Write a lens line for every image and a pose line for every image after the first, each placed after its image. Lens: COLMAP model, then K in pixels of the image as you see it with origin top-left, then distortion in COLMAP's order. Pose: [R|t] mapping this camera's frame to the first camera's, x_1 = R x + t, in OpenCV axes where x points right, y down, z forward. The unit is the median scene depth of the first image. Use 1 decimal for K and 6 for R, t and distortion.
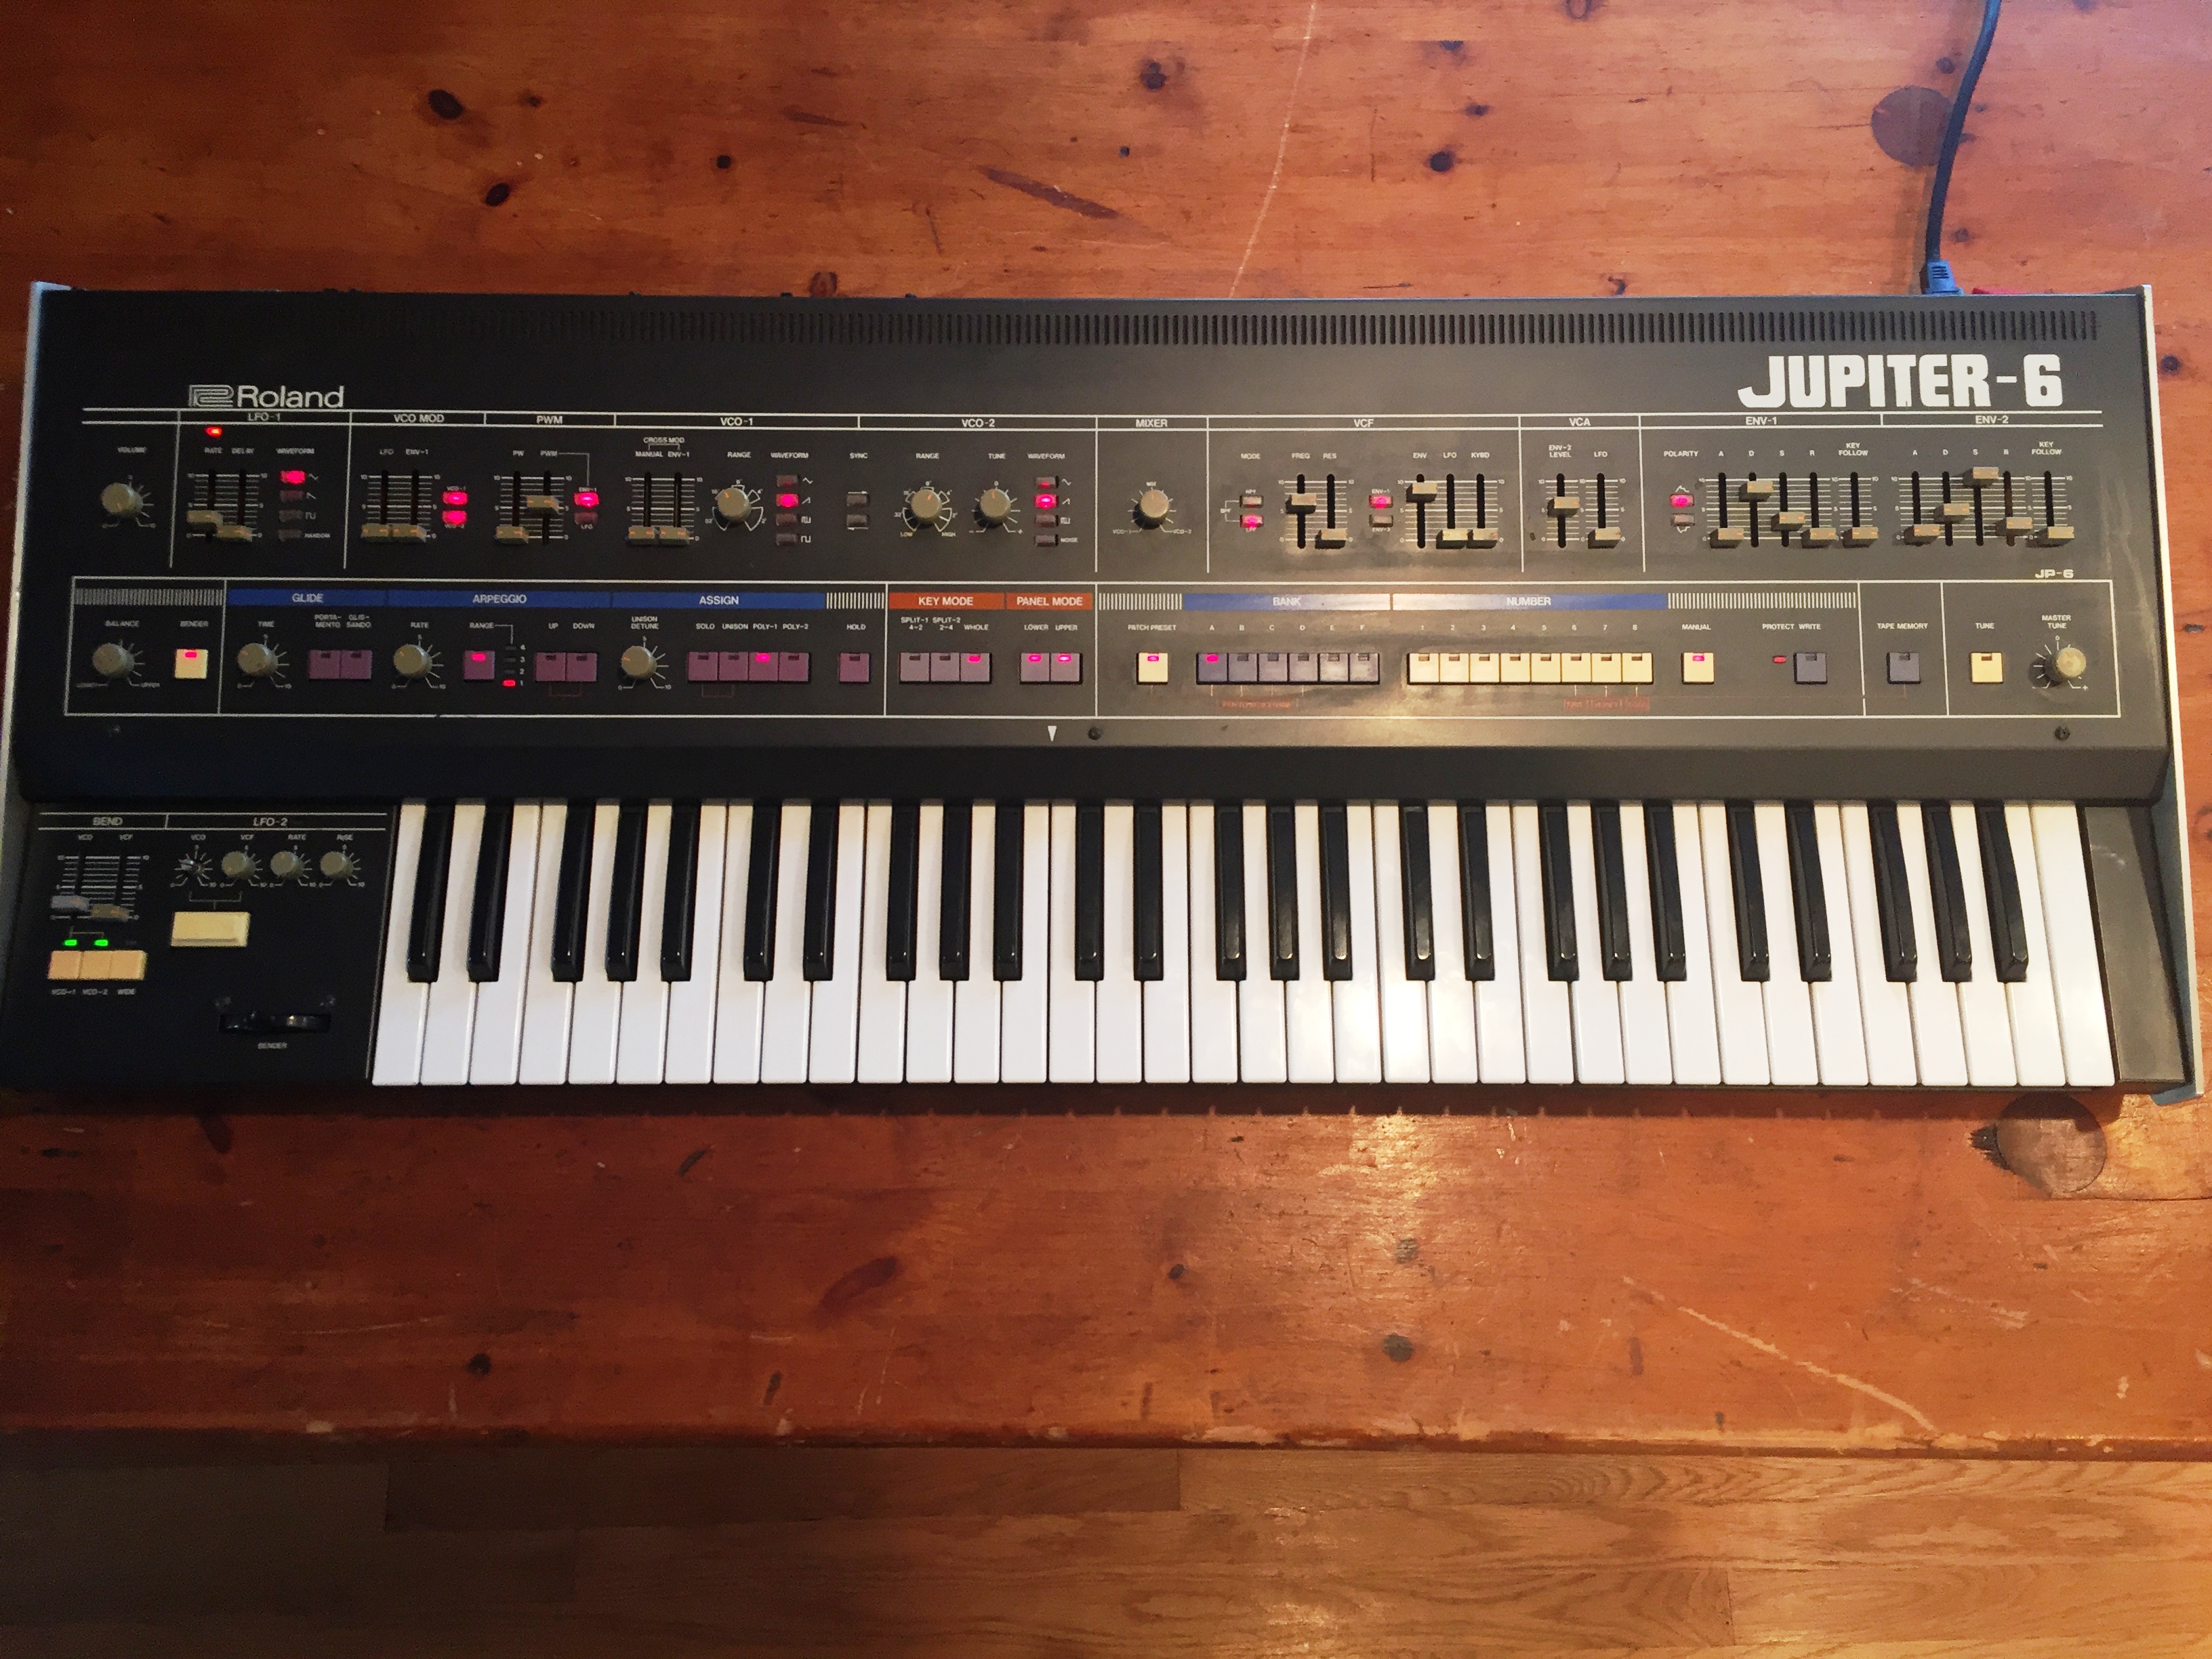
lens RADIAL K [[1908.3, 0, 1124.1], [0, 1908.3, 819.5], [0, 0, 1]] dist [0.068861, -0.089911]
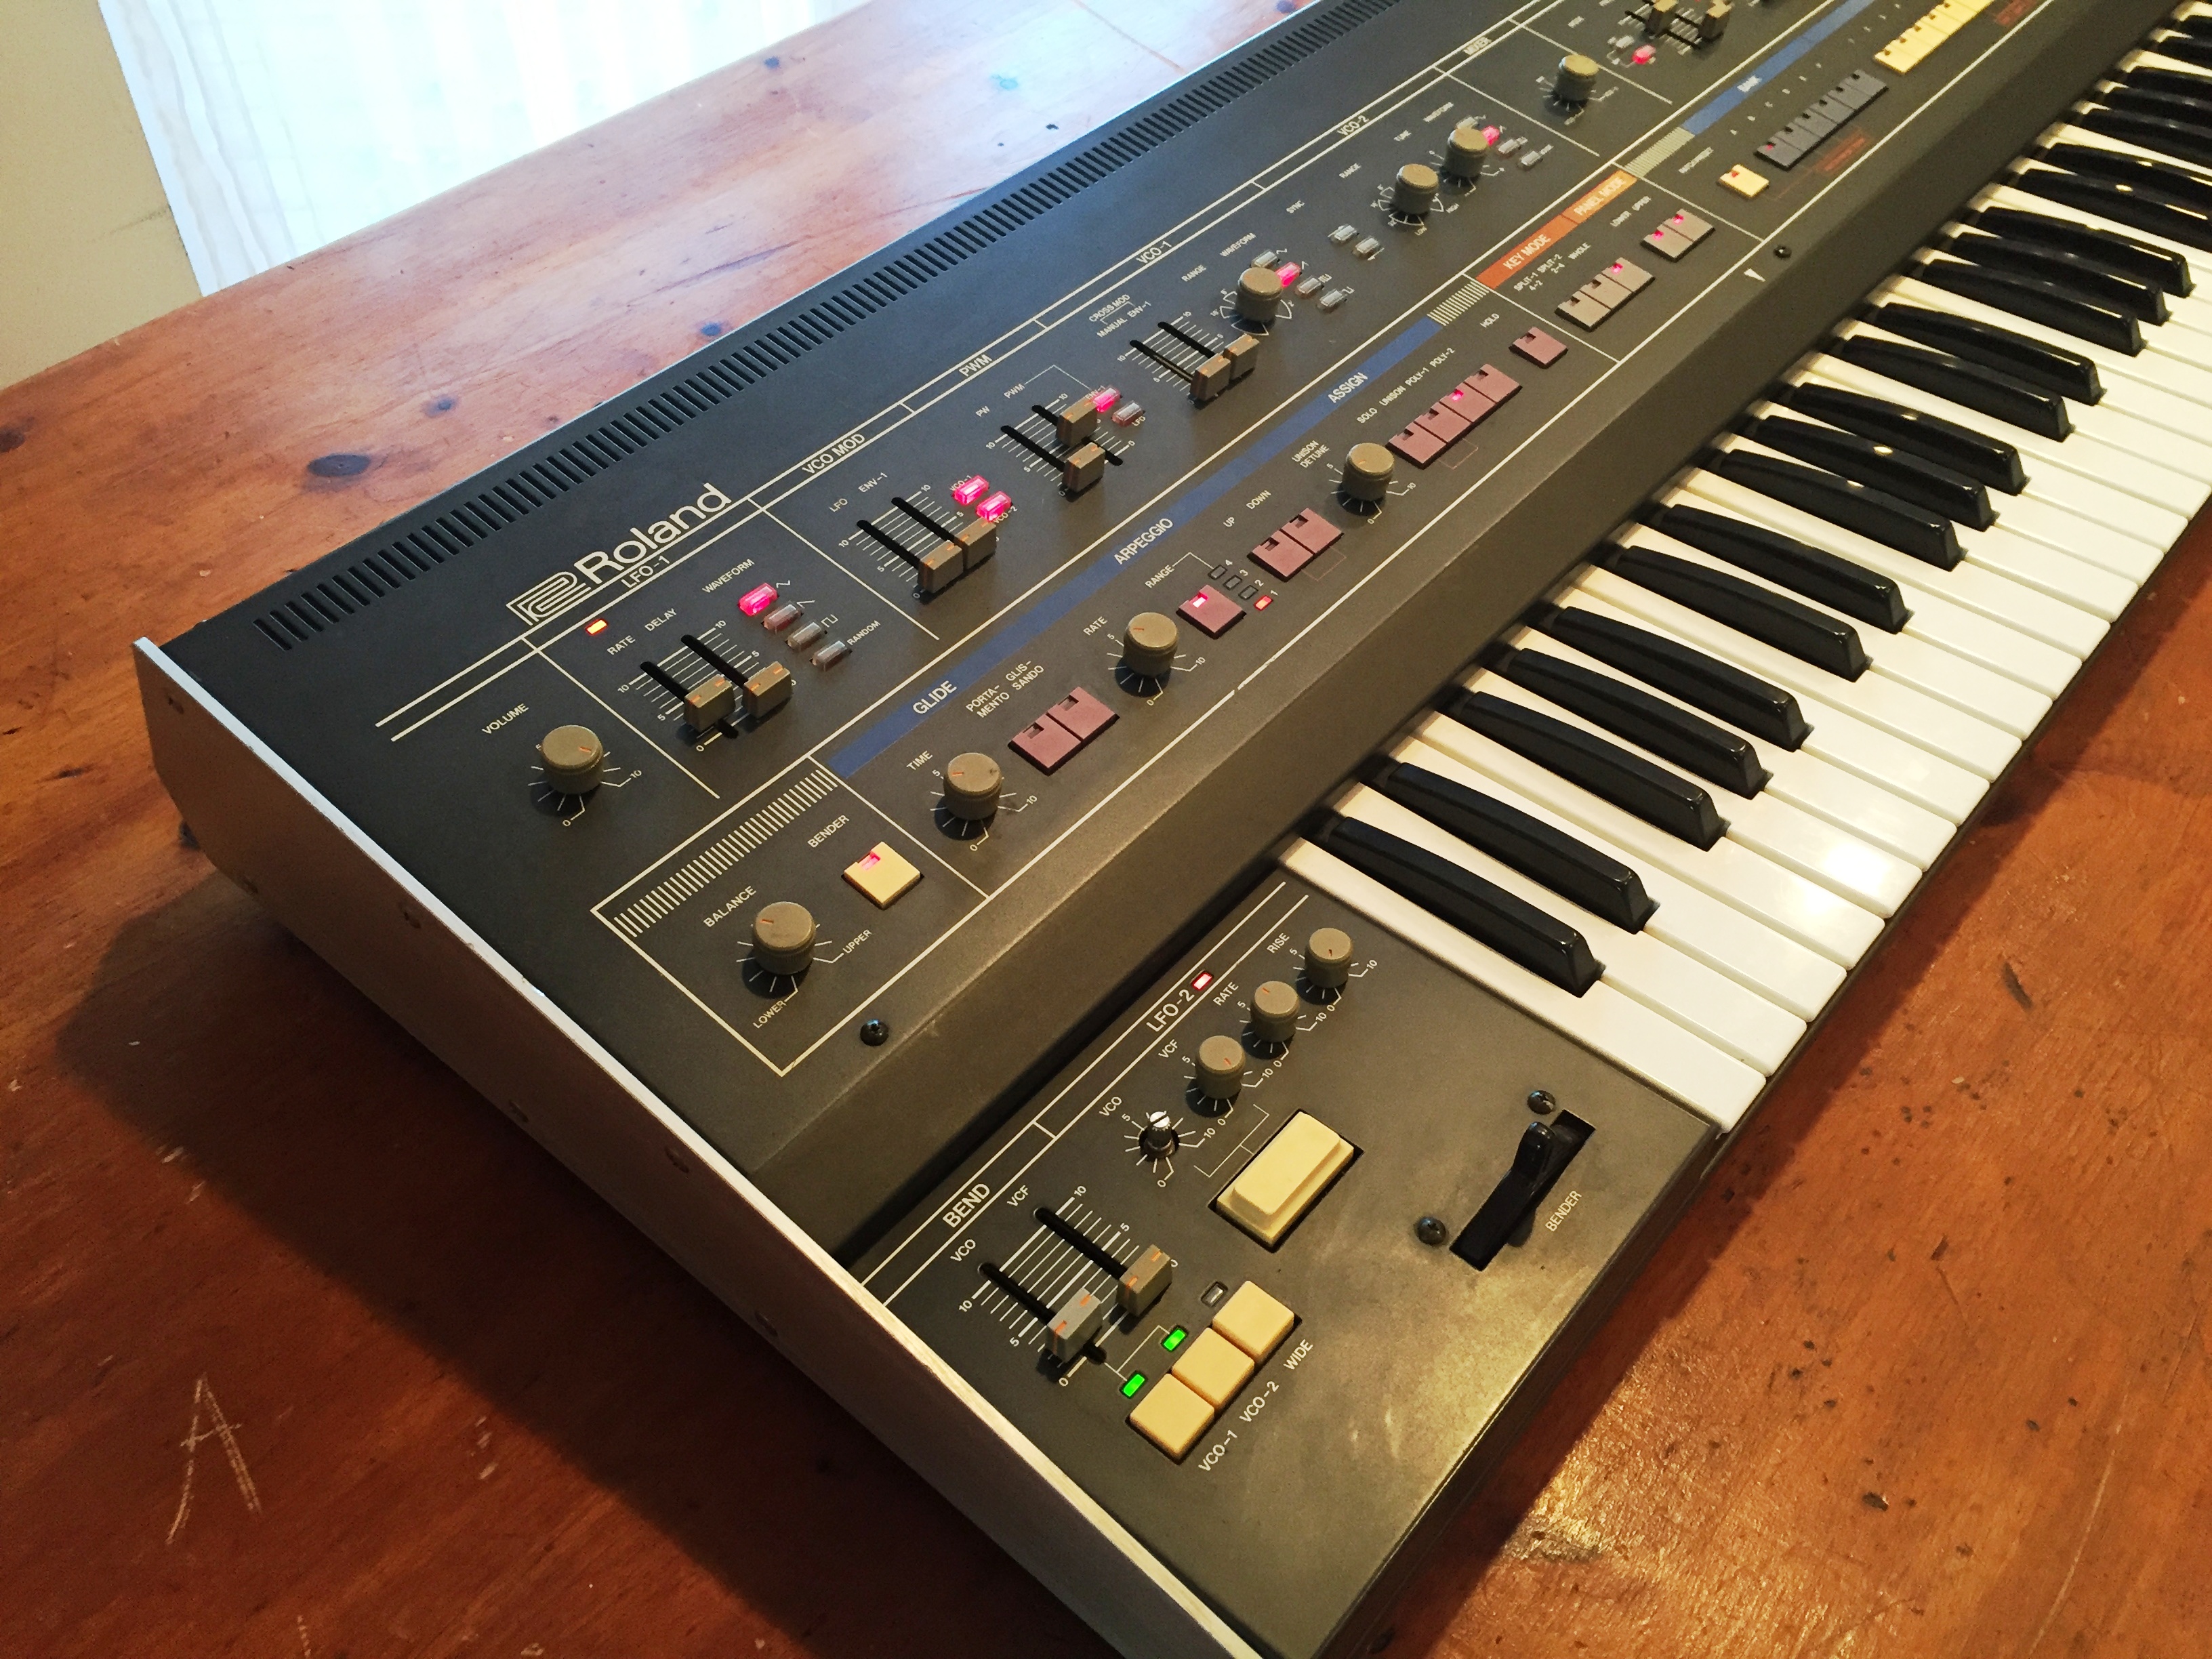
lens RADIAL K [[1908.3, 0, 1091.7], [0, 1908.3, 823.2], [0, 0, 1]] dist [0.068861, -0.089911]
pose [[0.651152, -0.557265, 0.515225, -0.707205], [0.734840, 0.632670, -0.244414, 0.082791], [-0.189764, 0.537759, 0.821465, 0.541968]]
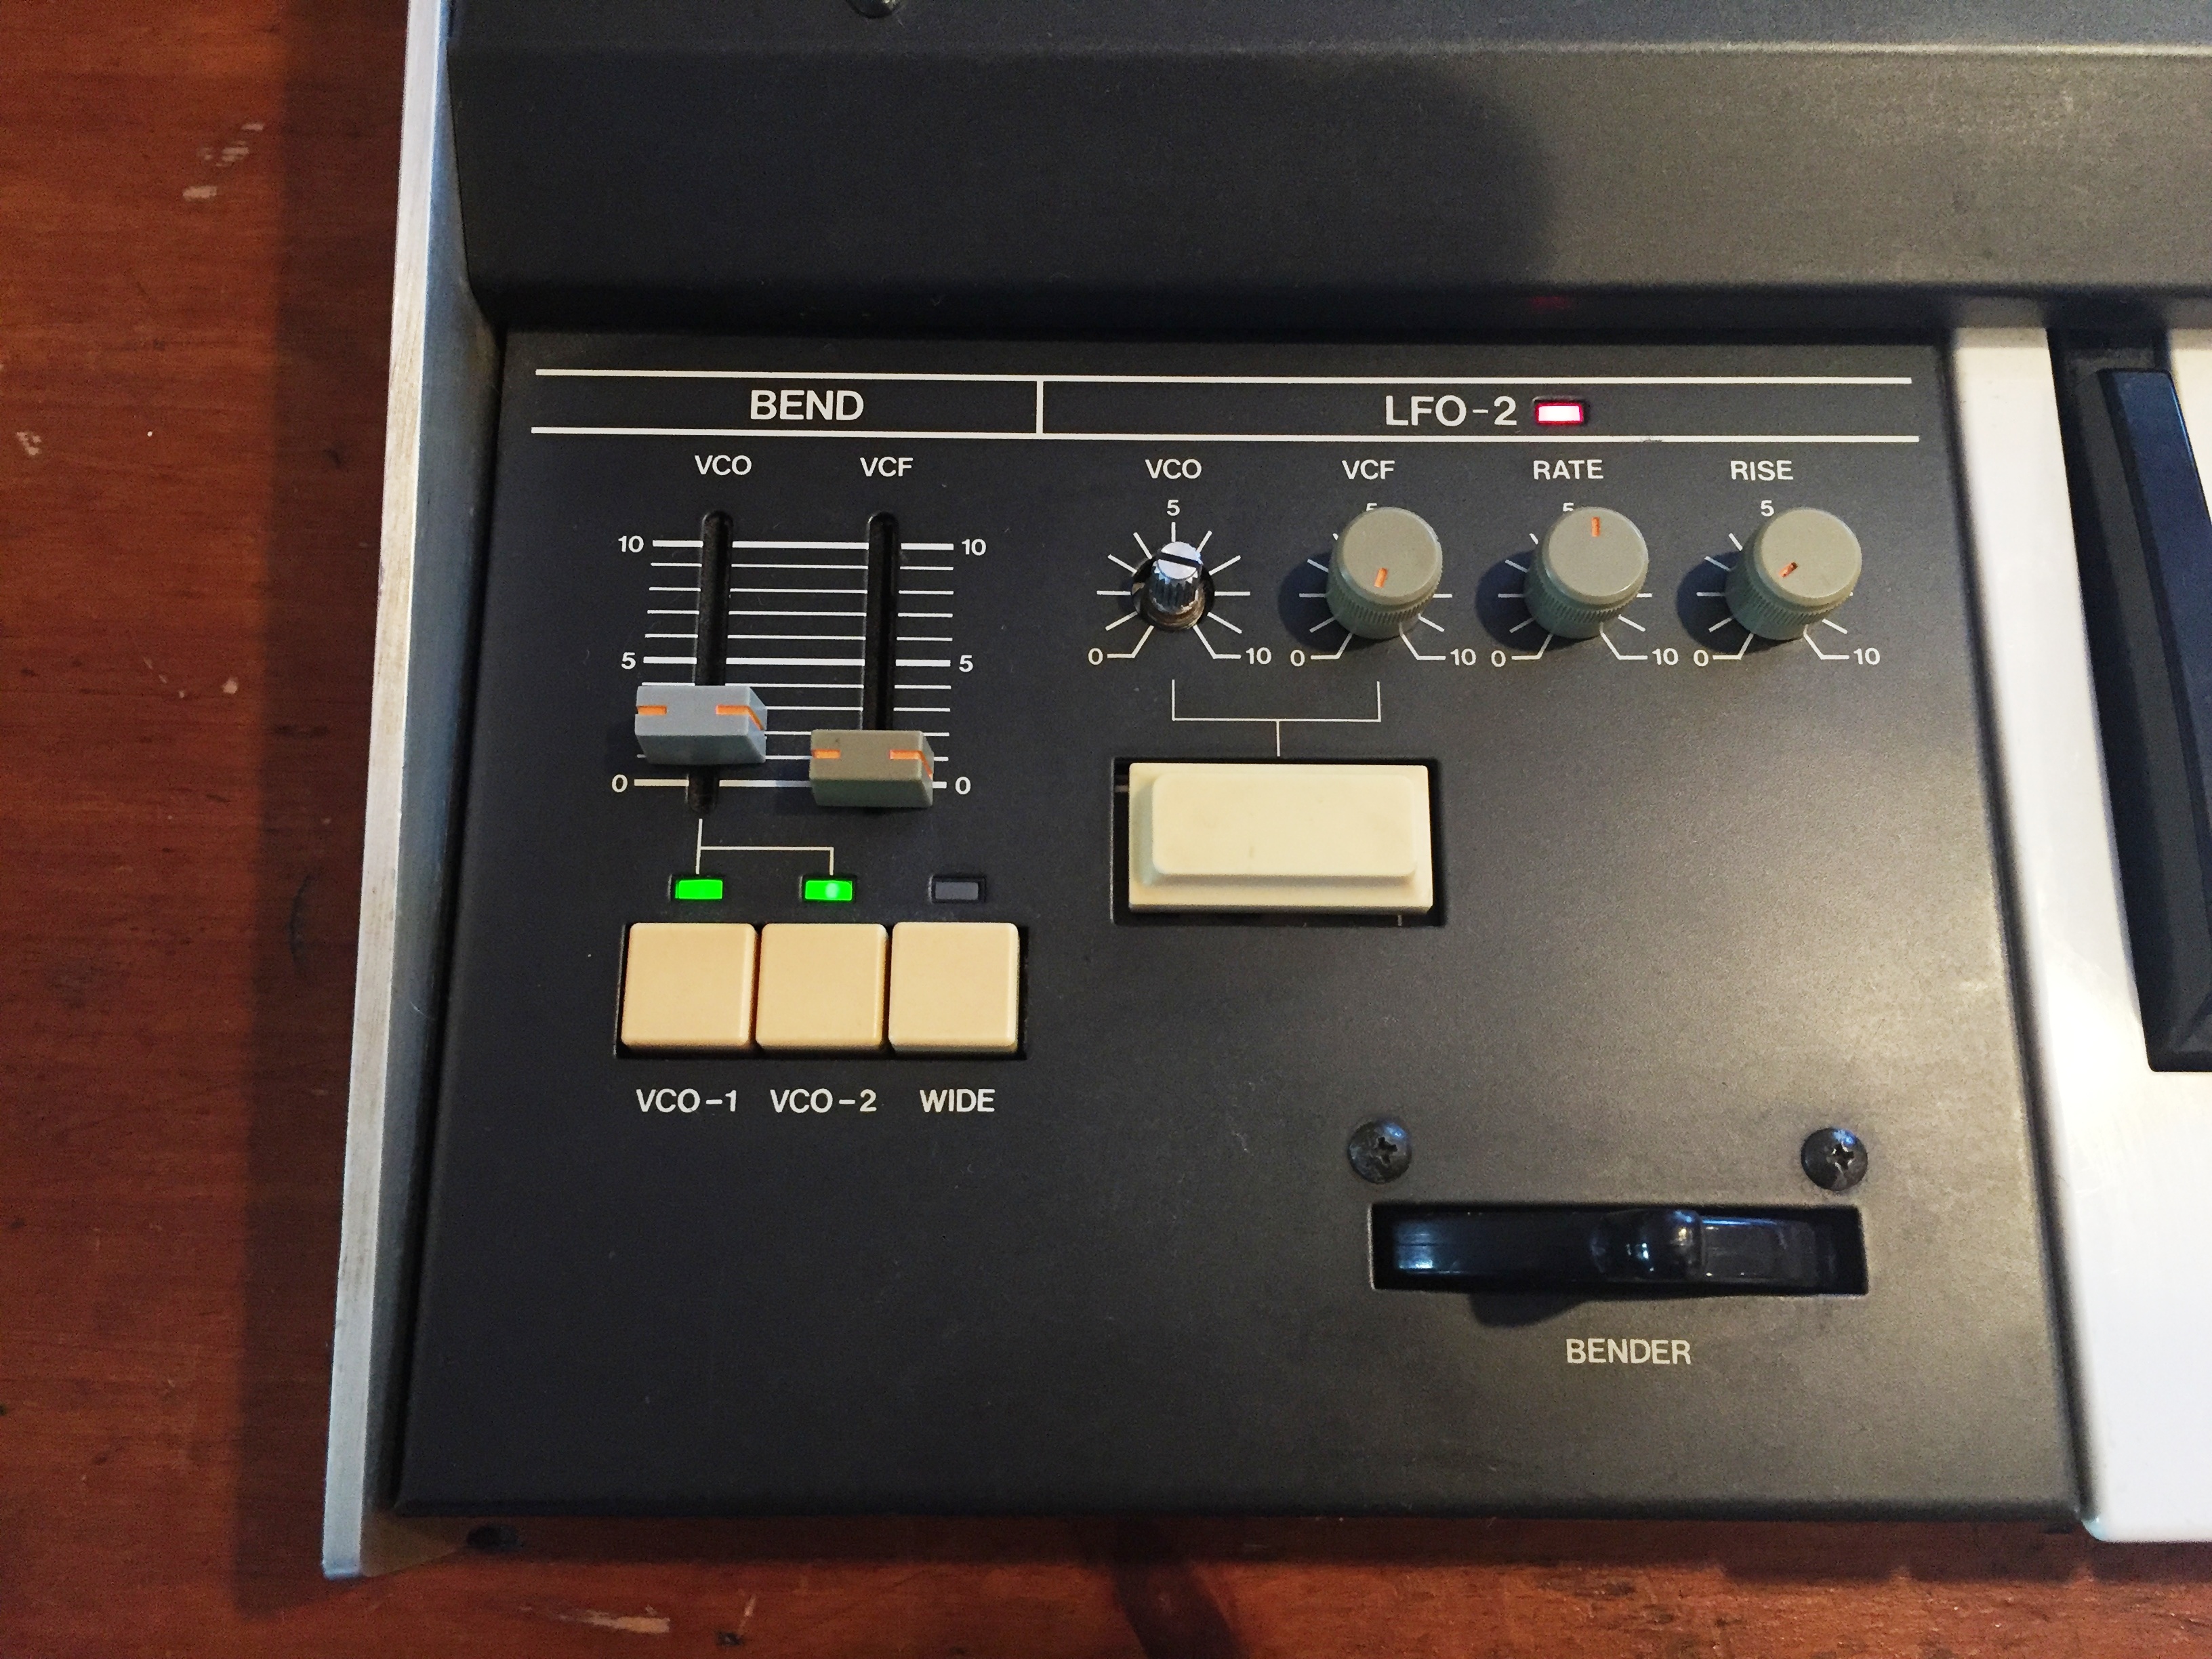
lens RADIAL K [[1908.3, 0, 1092.9], [0, 1908.3, 818.9], [0, 0, 1]] dist [0.068861, -0.089911]
pose [[0.999971, 0.005140, -0.005590, -0.490469], [-0.005146, 0.999986, -0.001093, 0.054573], [0.005584, 0.001122, 0.999984, 0.757981]]
